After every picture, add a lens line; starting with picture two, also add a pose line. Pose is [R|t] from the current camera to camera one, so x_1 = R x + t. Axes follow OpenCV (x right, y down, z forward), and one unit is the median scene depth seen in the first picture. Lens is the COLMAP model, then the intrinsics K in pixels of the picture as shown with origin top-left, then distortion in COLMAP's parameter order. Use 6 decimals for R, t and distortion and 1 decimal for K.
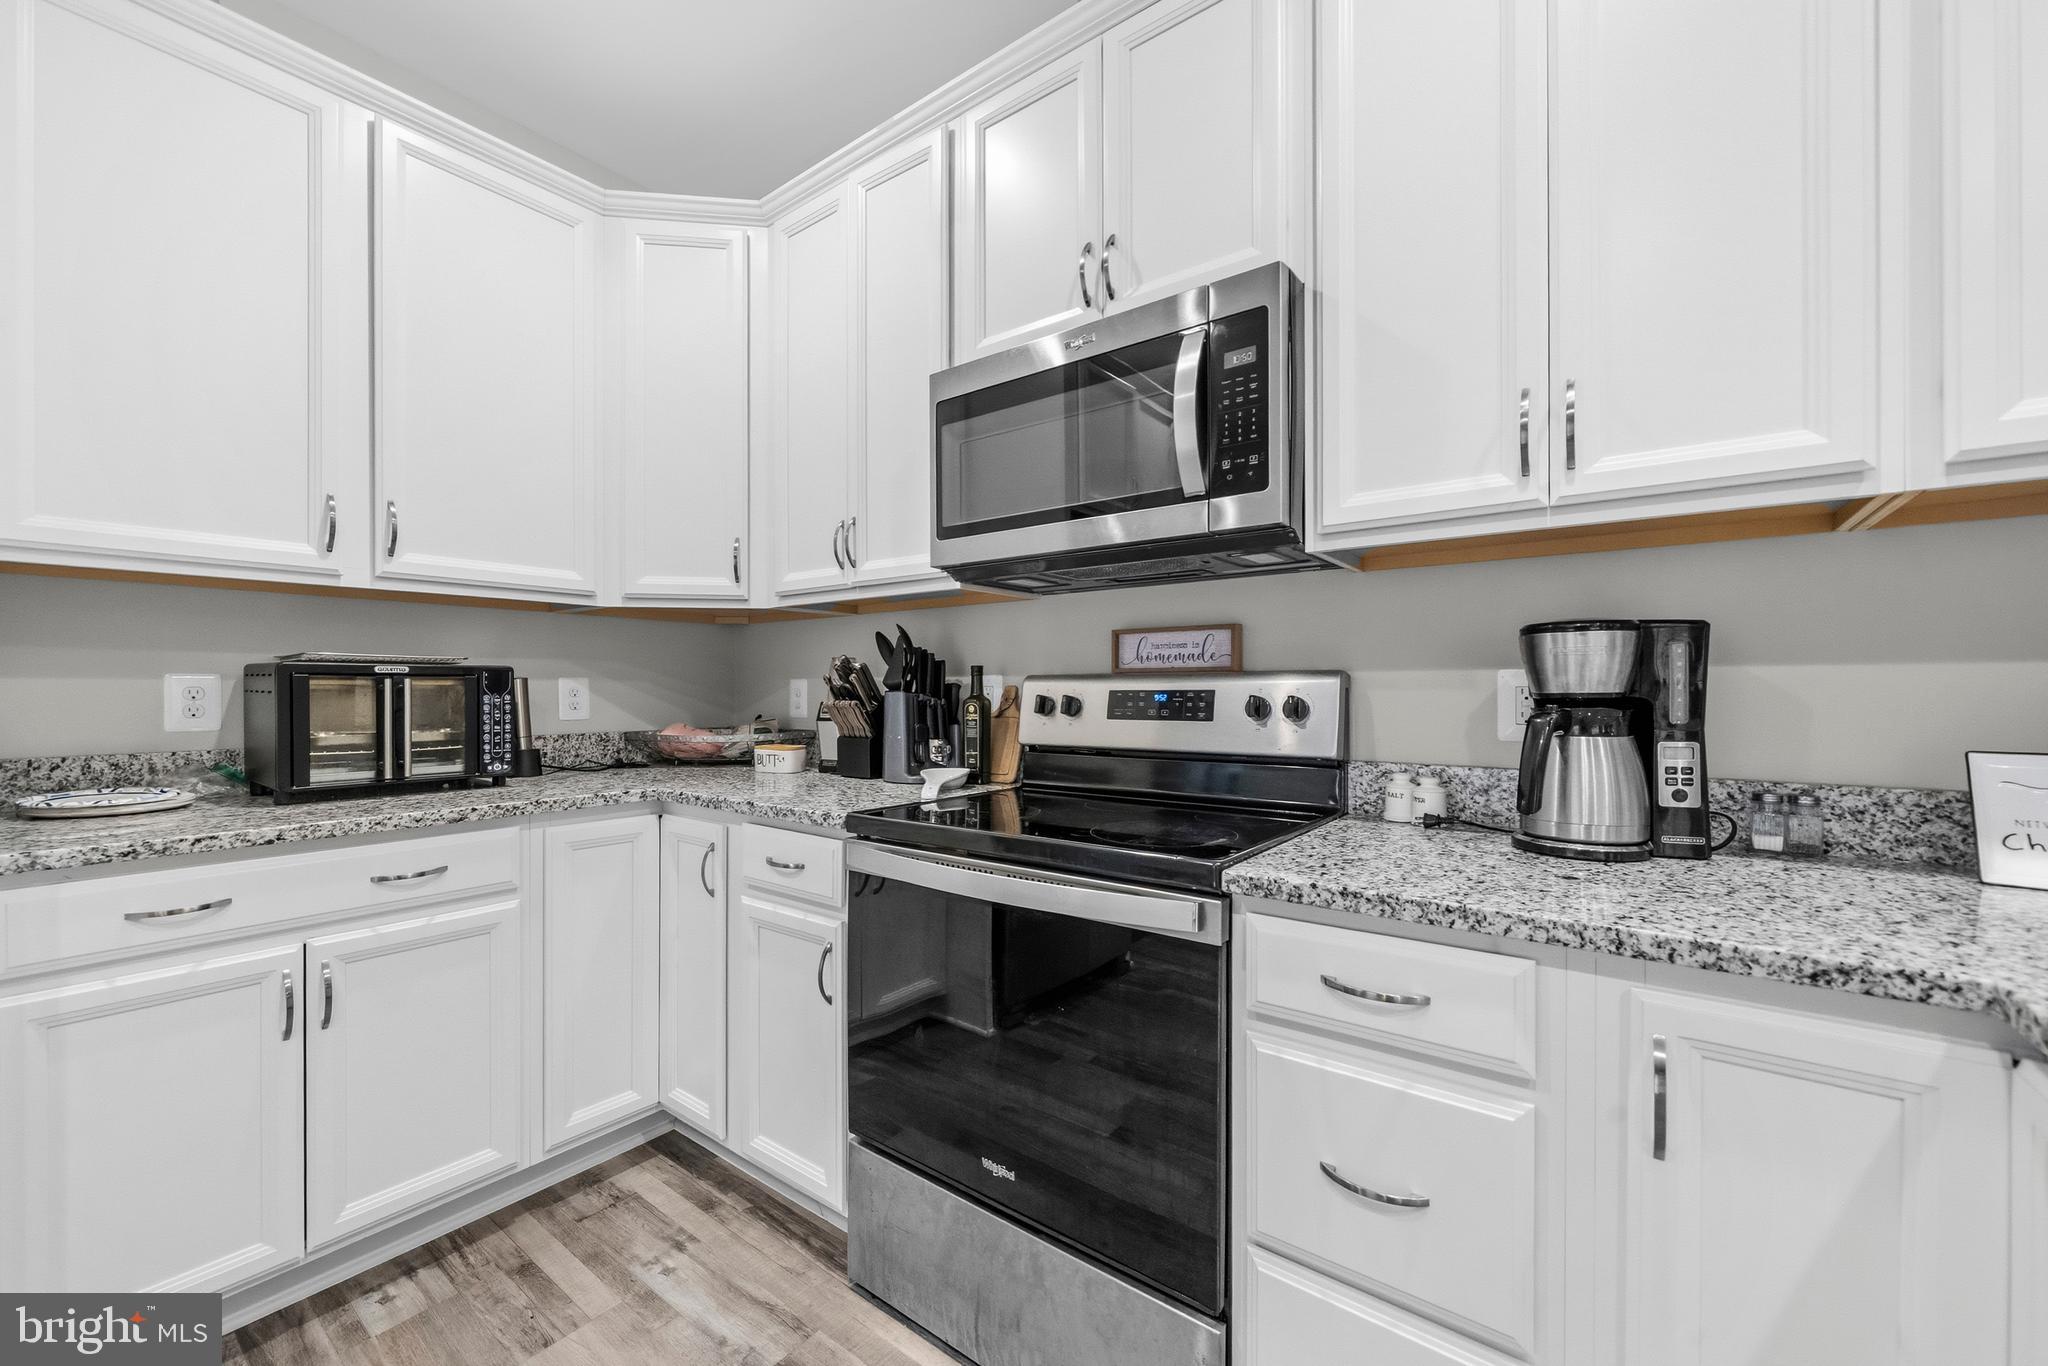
lens RADIAL K [[806.0, 0, 1014.3], [0, 806.0, 691.6], [0, 0, 1]] dist [-0.004390, -0.000236]
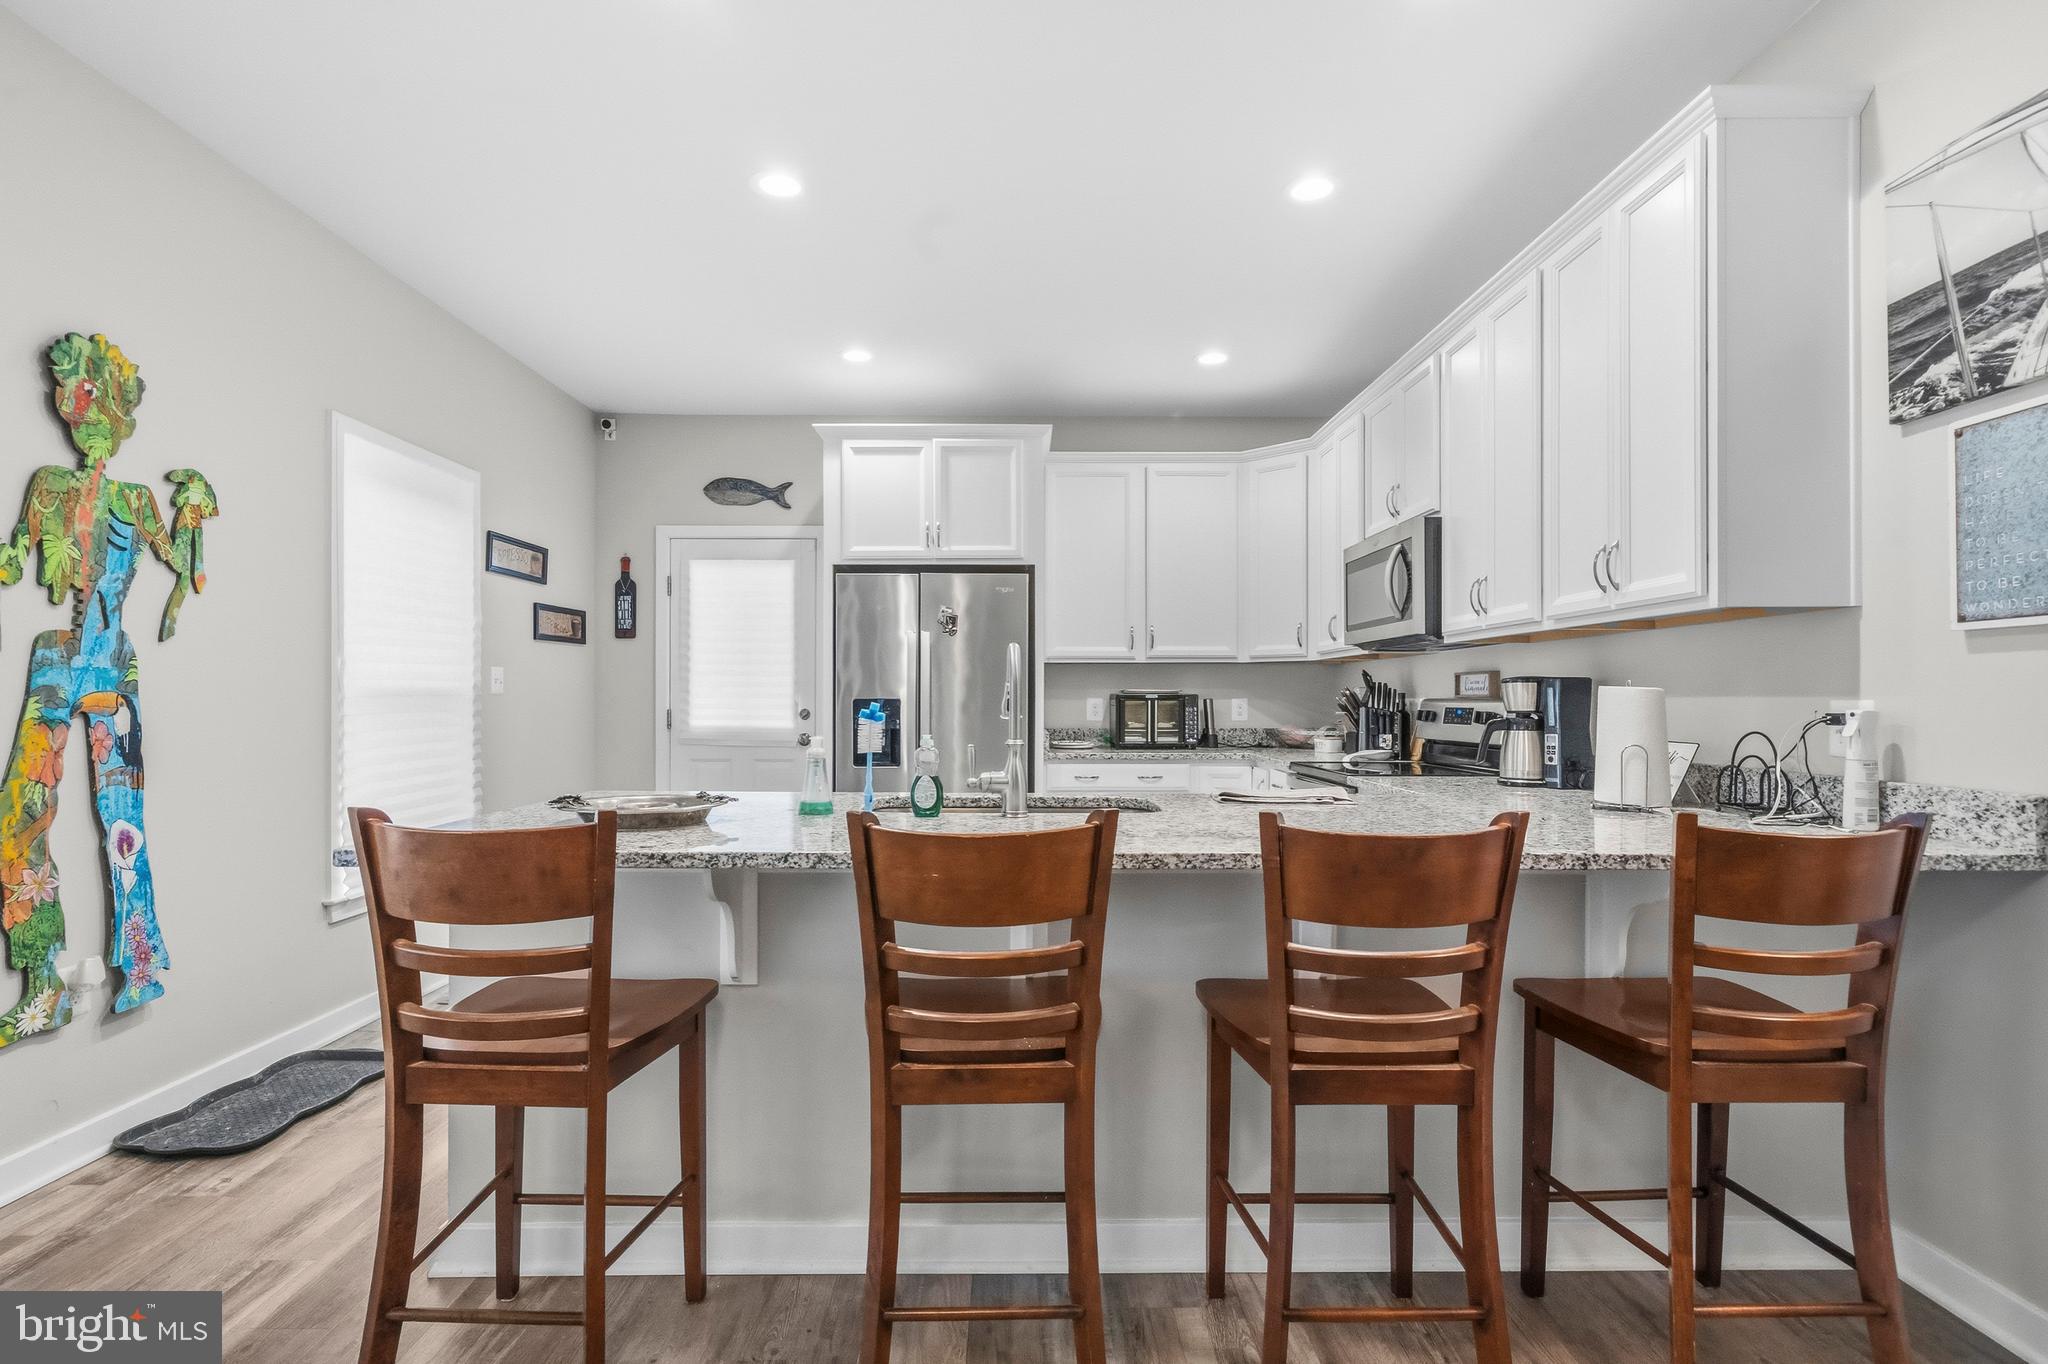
lens RADIAL K [[1004.0, 0, 1018.4], [0, 1004.0, 693.7], [0, 0, 1]] dist [-0.000361, -0.000154]
pose [[0.614316, -0.003009, -0.789054, 1.338600], [-0.004016, 0.999968, -0.006940, -0.013561], [0.789050, 0.007433, 0.614284, -1.147654]]
